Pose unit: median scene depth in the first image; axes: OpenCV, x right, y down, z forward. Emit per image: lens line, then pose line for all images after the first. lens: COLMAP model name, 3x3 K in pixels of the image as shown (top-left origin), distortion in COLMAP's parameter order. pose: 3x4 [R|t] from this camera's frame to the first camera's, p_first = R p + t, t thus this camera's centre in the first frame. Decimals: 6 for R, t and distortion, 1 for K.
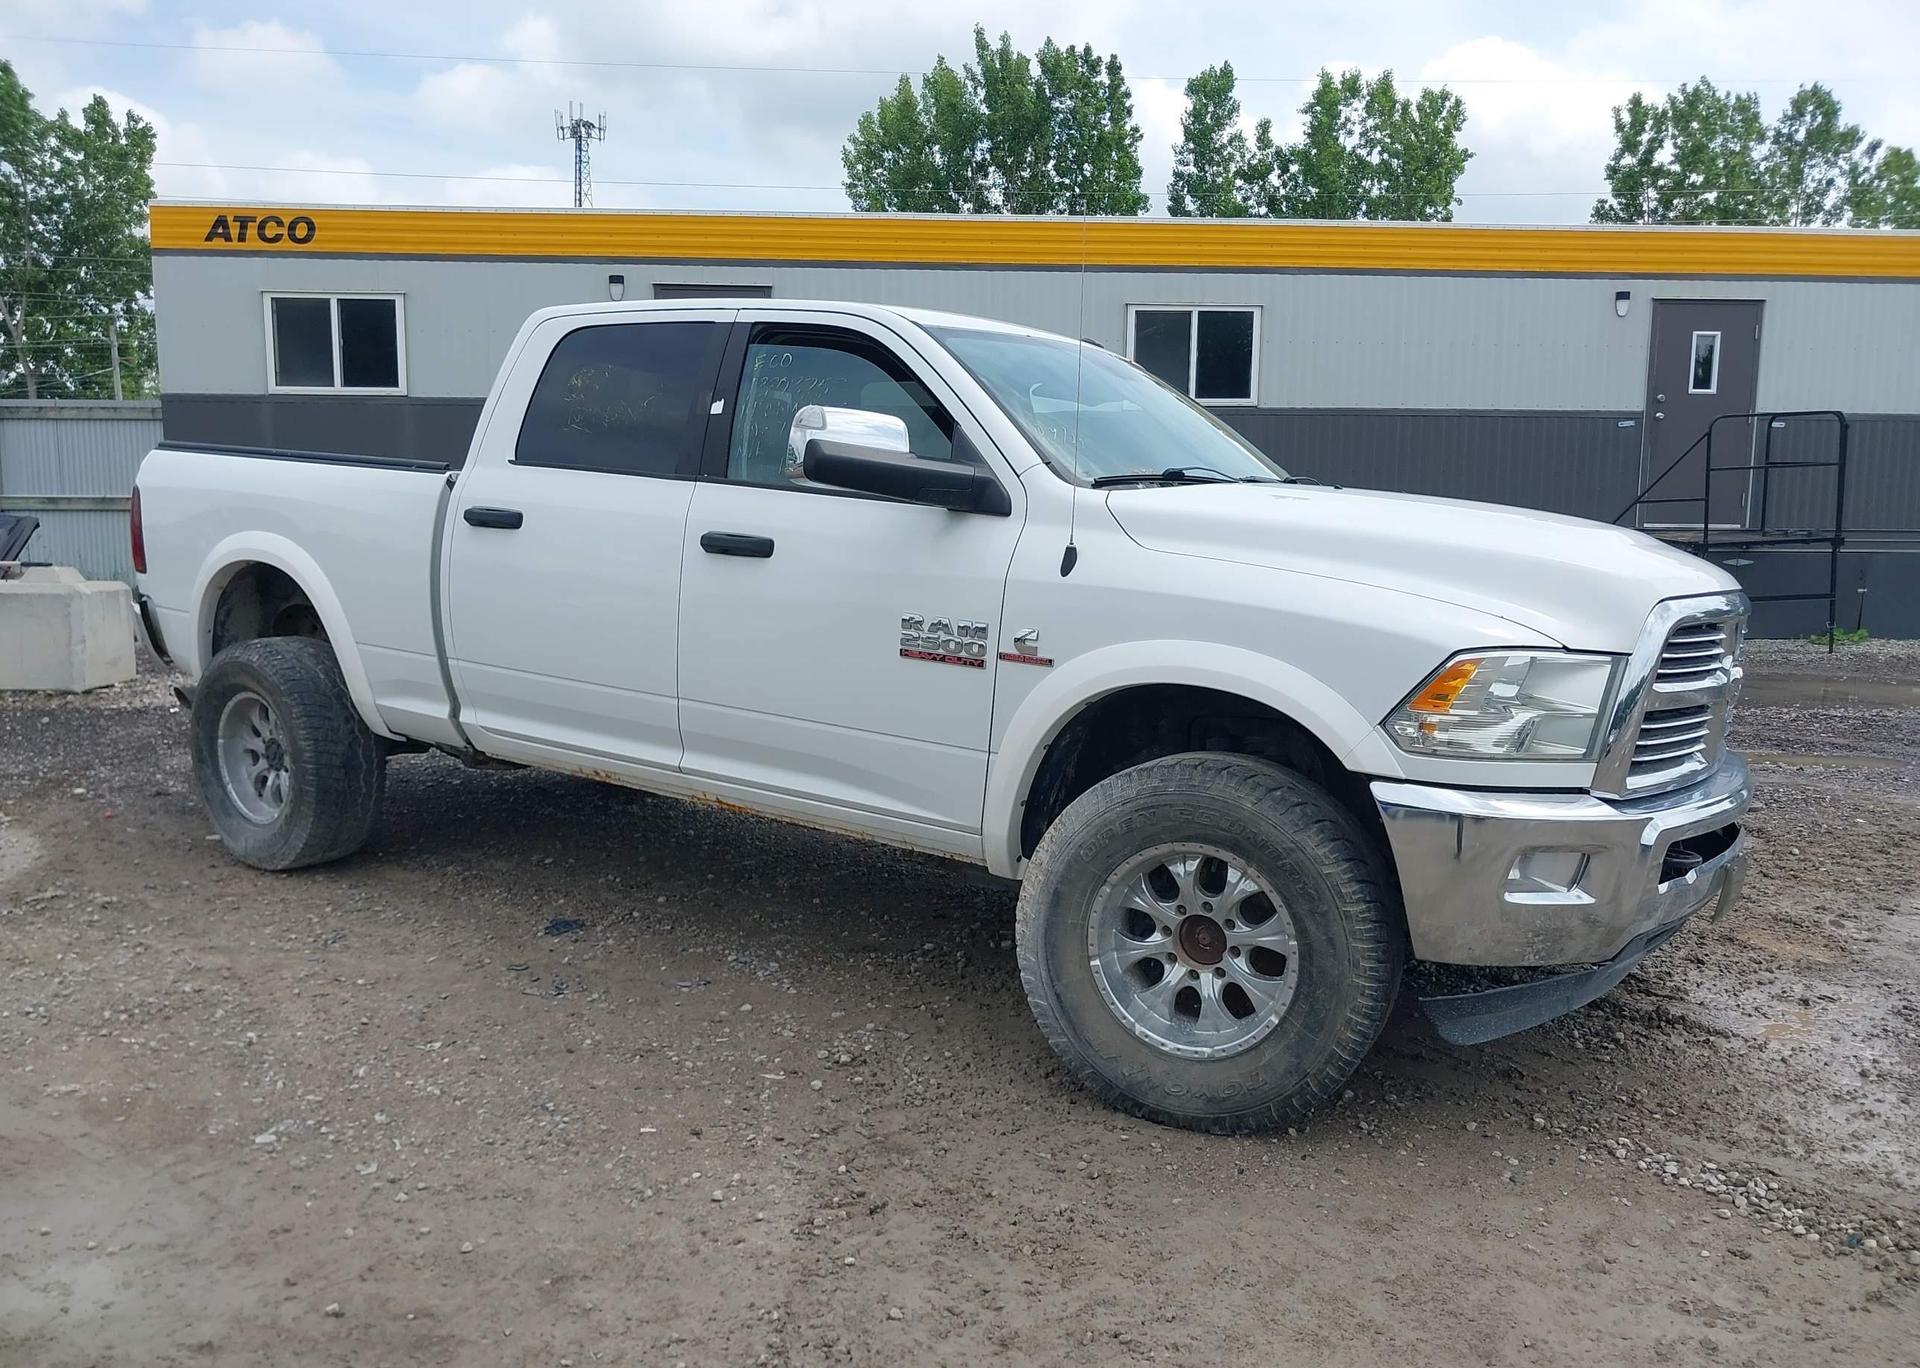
lens RADIAL K [[1505.1, 0, 979.6], [0, 1505.1, 691.3], [0, 0, 1]] dist [0.042545, -0.069591]
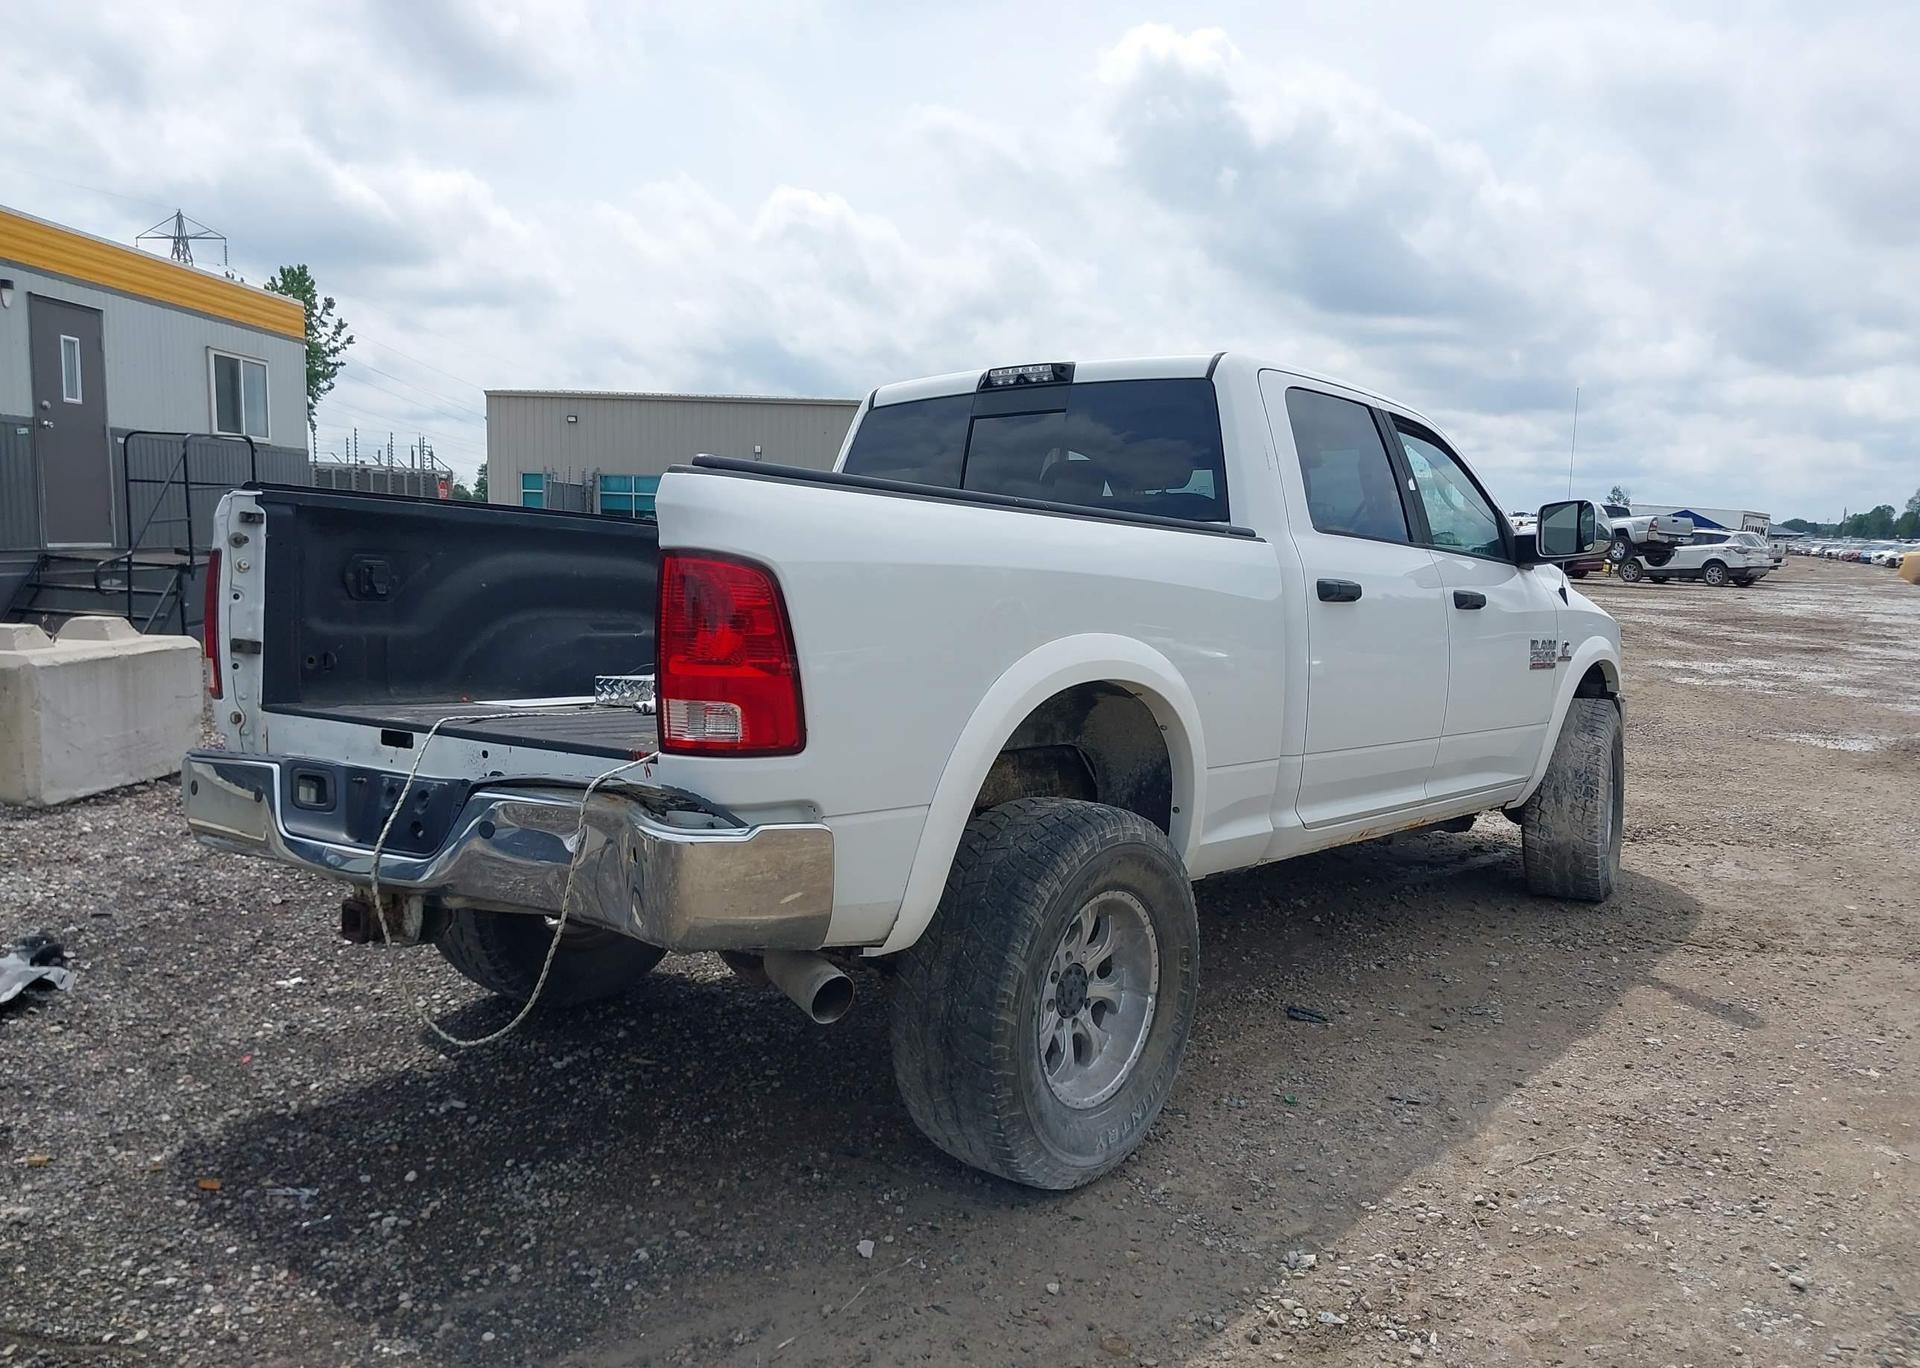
lens RADIAL K [[1527.4, 0, 977.2], [0, 1527.4, 682.7], [0, 0, 1]] dist [0.010070, -0.007251]
pose [[0.066742, -0.107482, 0.991964, -1.150199], [0.108792, 0.989038, 0.099845, -0.159820], [-0.991821, 0.101254, 0.077703, 1.048960]]
